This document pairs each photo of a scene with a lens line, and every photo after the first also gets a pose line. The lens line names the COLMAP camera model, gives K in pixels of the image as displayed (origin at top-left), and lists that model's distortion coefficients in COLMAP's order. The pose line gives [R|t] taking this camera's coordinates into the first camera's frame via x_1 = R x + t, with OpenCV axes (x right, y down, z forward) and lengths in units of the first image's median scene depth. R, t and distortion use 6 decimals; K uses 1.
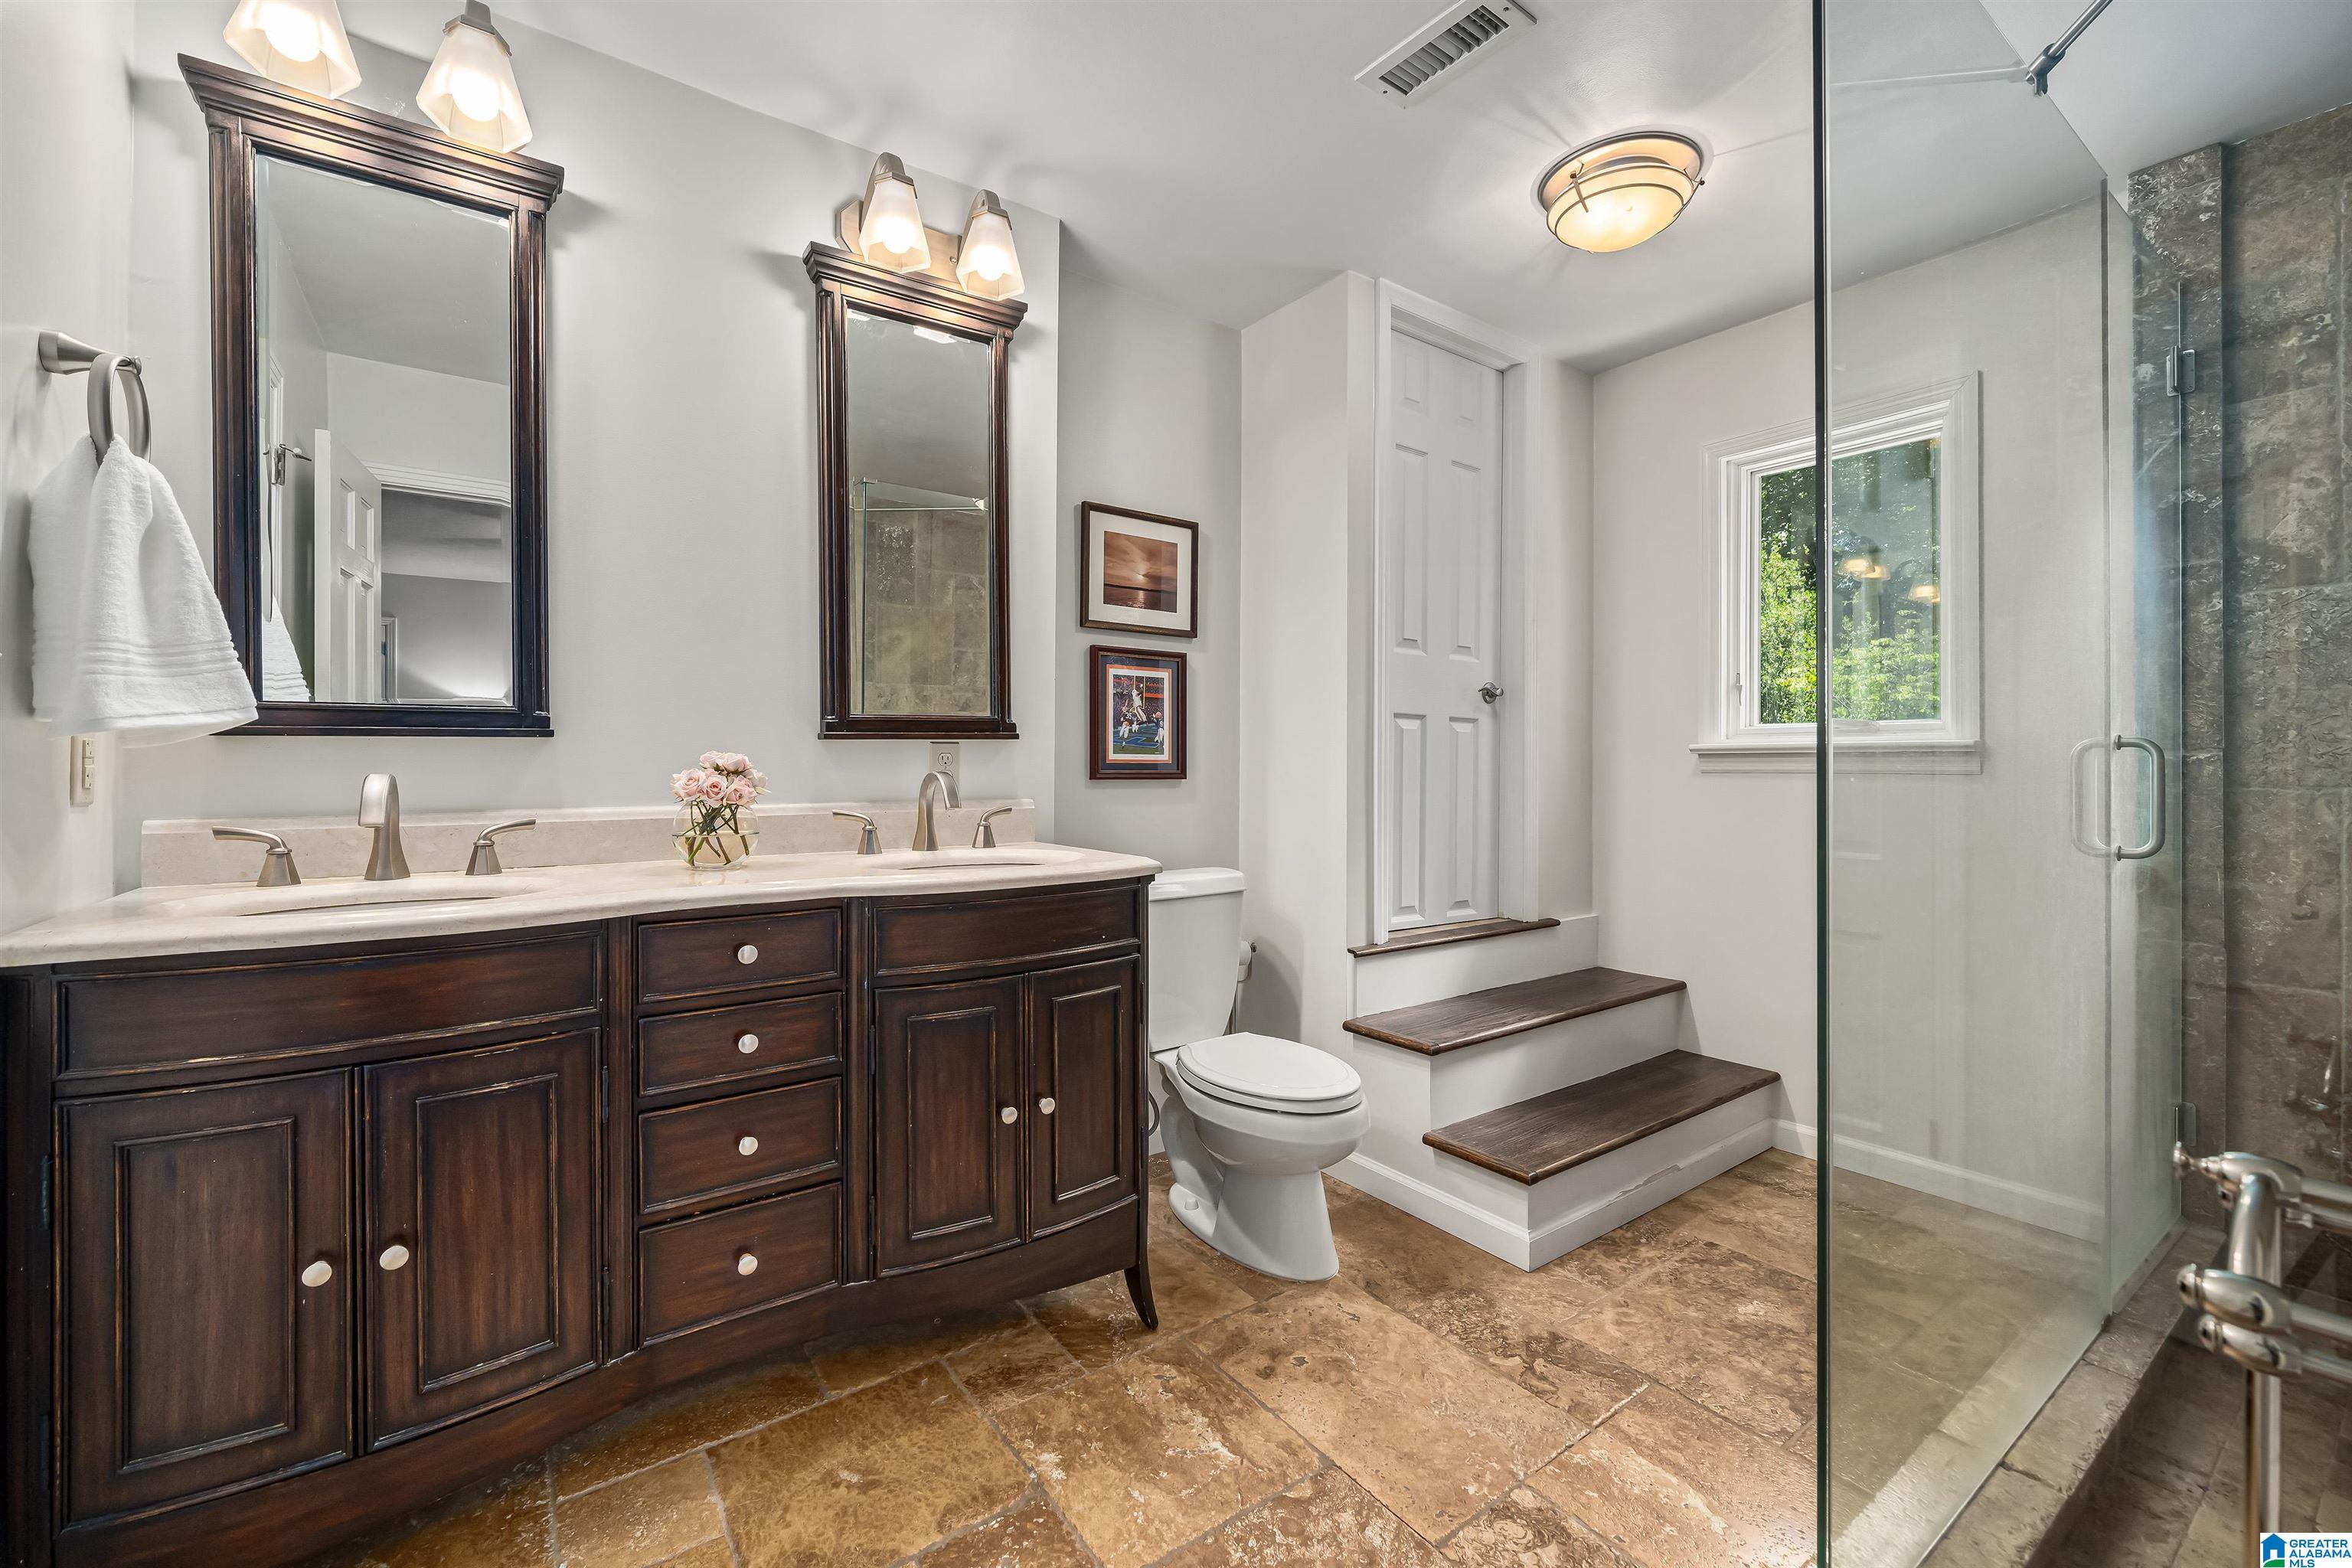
lens RADIAL K [[967.4, 0, 1173.9], [0, 967.4, 772.0], [0, 0, 1]] dist [-0.002155, -0.000004]
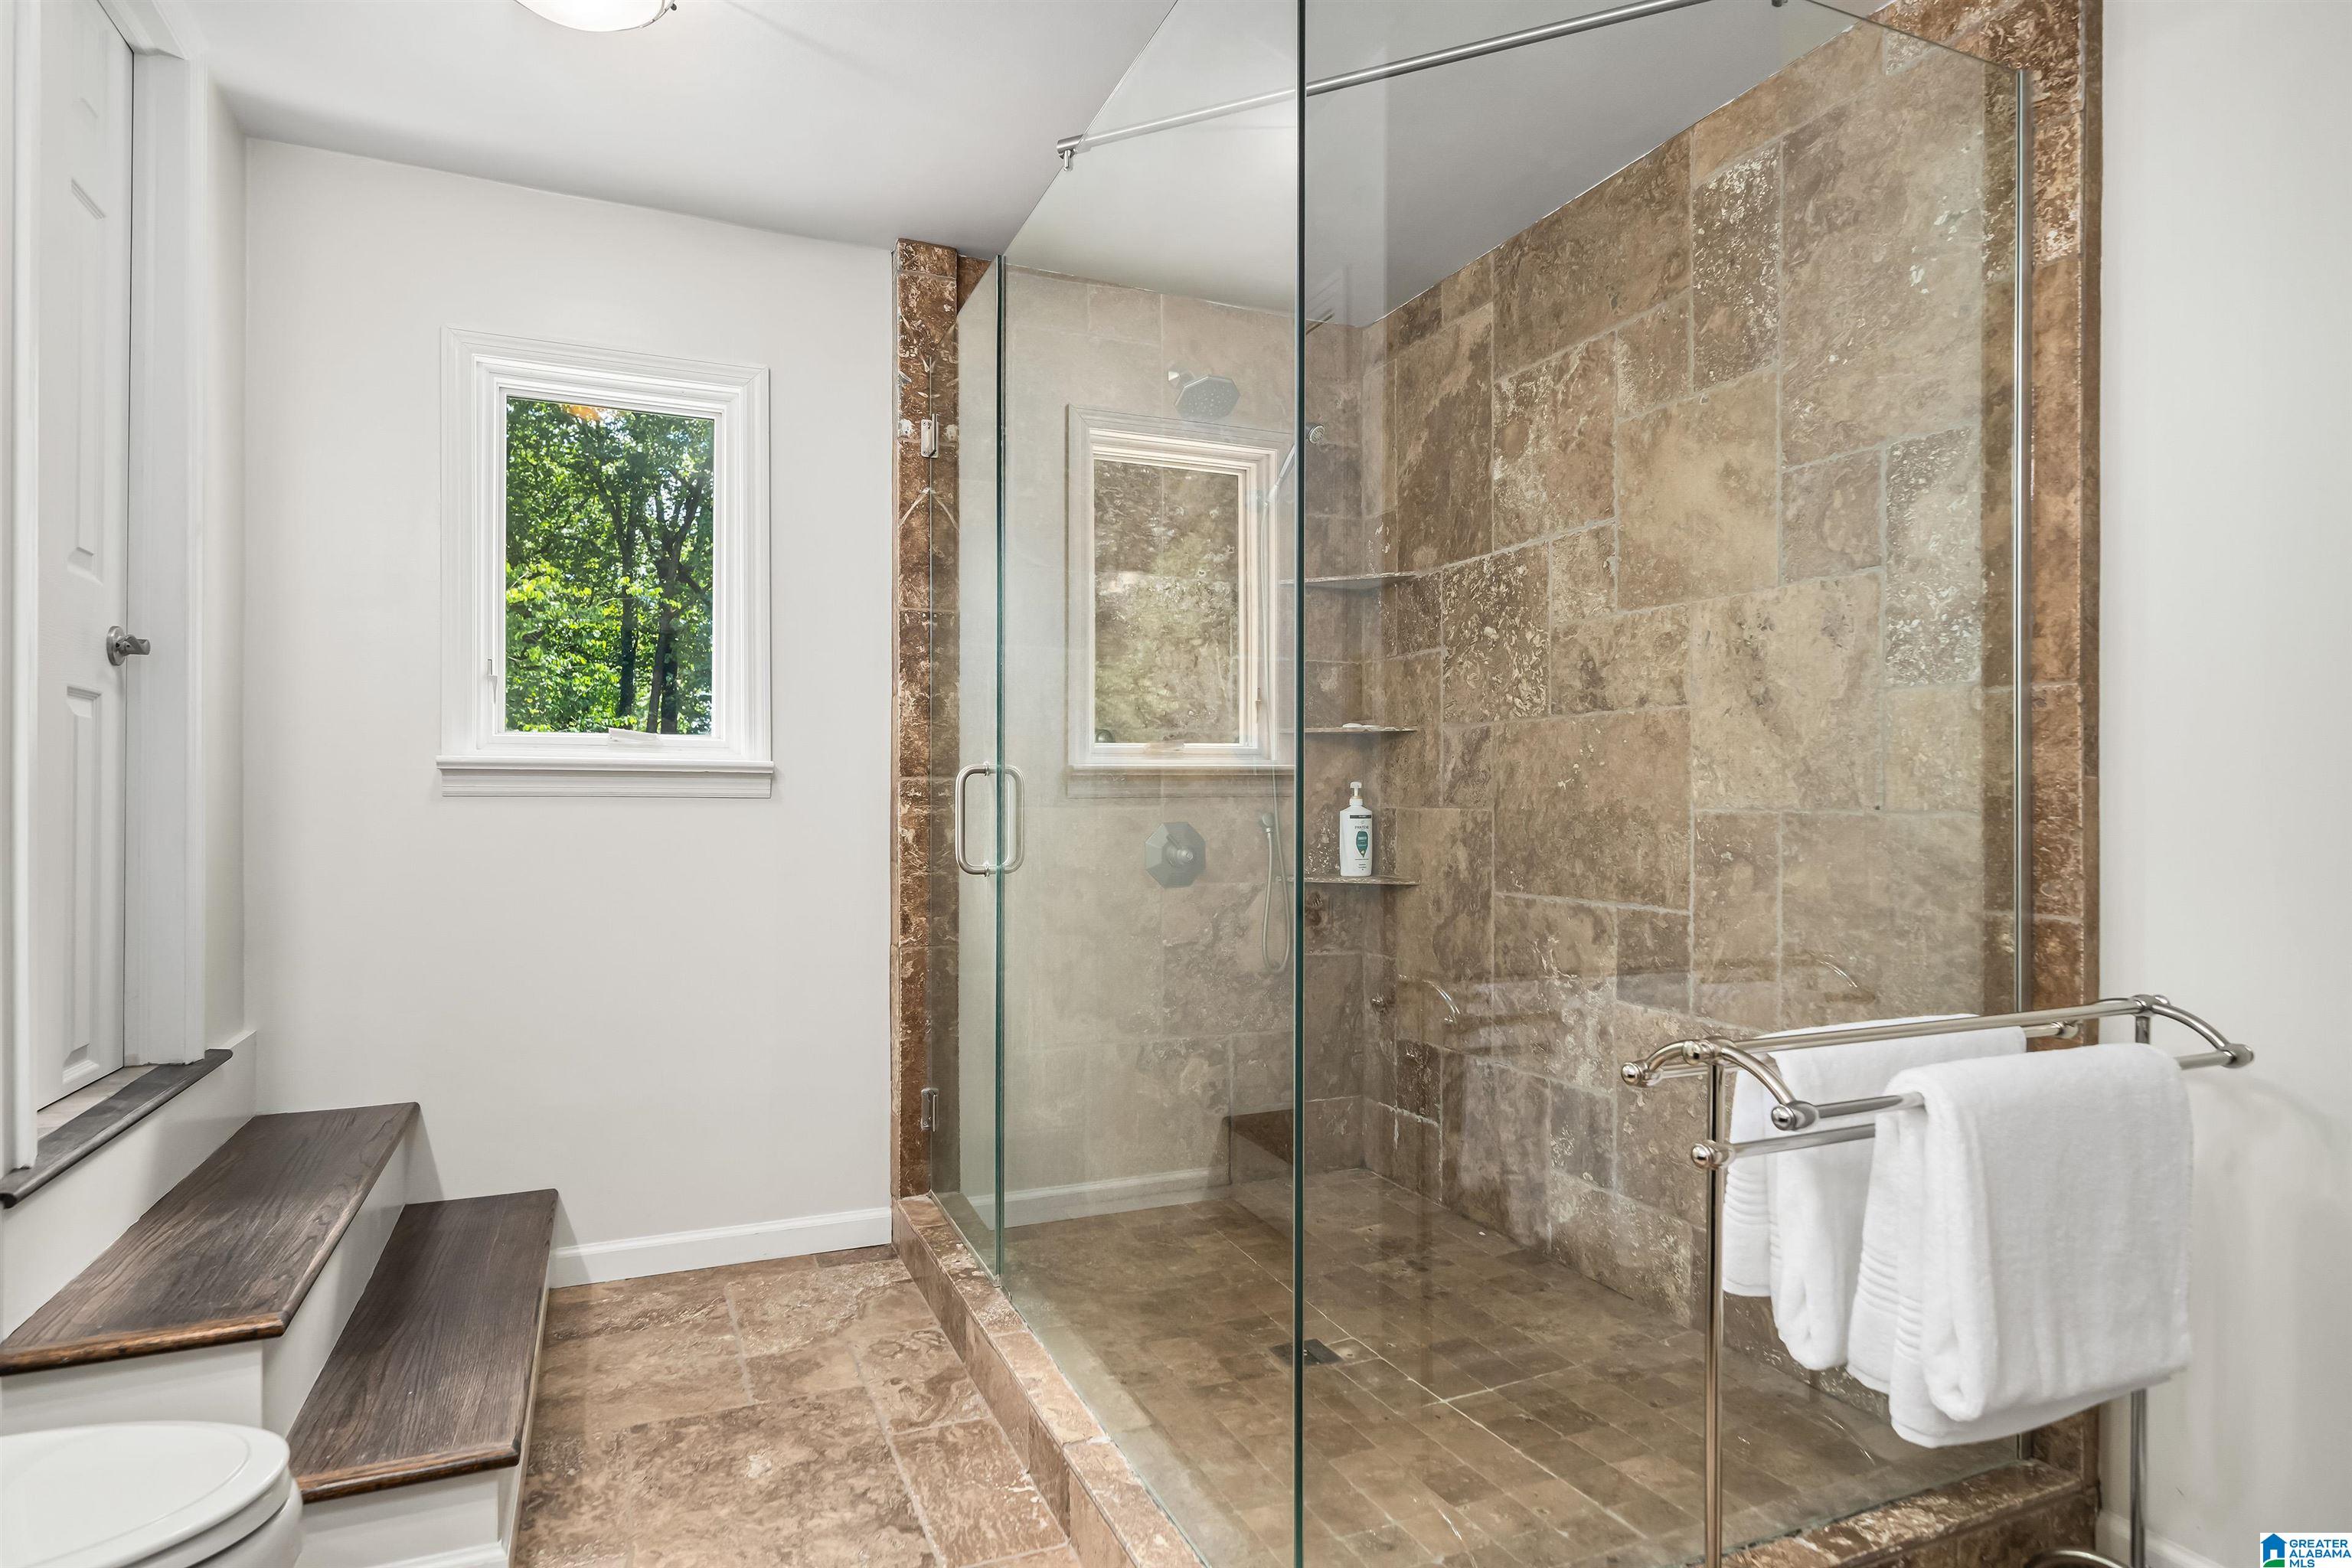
lens RADIAL K [[1265.0, 0, 1171.1], [0, 1265.0, 797.1], [0, 0, 1]] dist [0.003346, 0.000466]
pose [[0.213139, -0.003011, 0.977017, -0.280537], [-0.002605, 0.999990, 0.003650, -0.003731], [-0.977018, -0.003323, 0.213129, 0.350011]]
